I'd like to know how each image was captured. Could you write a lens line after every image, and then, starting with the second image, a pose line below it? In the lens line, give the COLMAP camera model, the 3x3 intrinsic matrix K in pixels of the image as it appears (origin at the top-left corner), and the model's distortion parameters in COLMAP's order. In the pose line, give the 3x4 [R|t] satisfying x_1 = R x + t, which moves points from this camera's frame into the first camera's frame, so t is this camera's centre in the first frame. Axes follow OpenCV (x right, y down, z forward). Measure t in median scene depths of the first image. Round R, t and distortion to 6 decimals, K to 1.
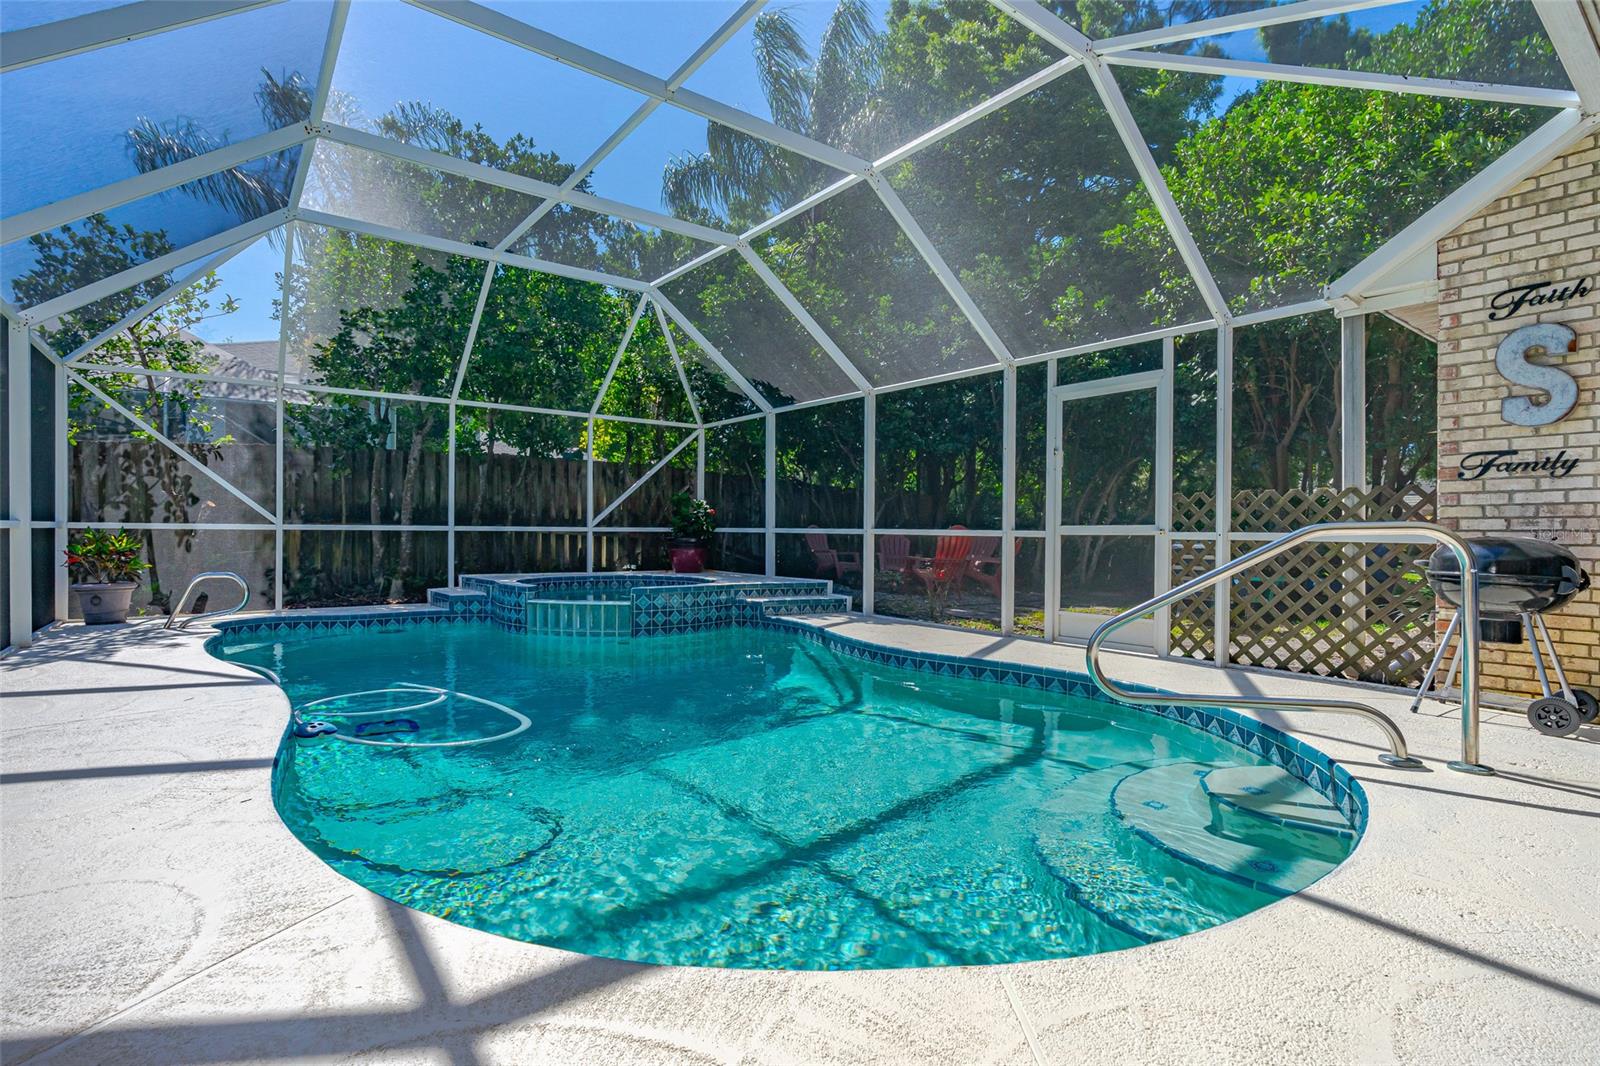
lens RADIAL K [[736.6, 0, 801.3], [0, 736.6, 528.0], [0, 0, 1]] dist [-0.006519, 0.000163]
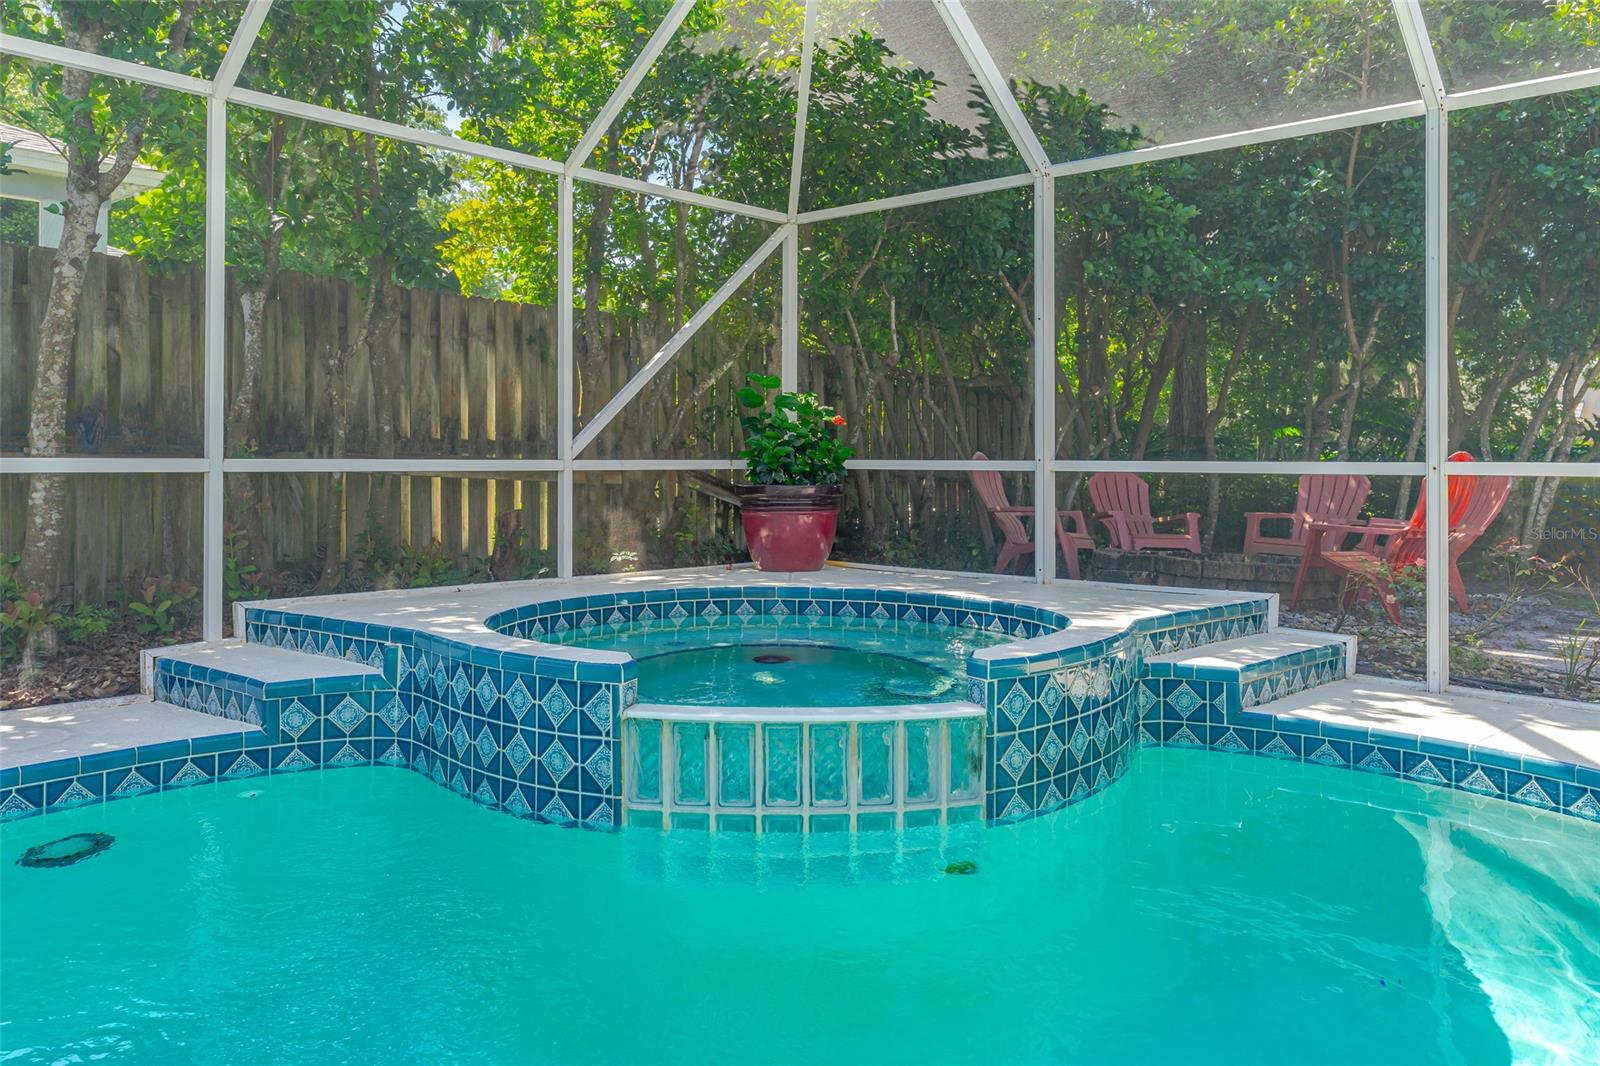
lens RADIAL K [[1164.8, 0, 801.6], [0, 1164.8, 450.3], [0, 0, 1]] dist [0.012677, 0.003400]
pose [[0.981658, -0.002513, 0.190636, -0.314470], [0.003571, 0.999980, -0.005206, -0.002660], [-0.190619, 0.005792, 0.981647, 0.424817]]
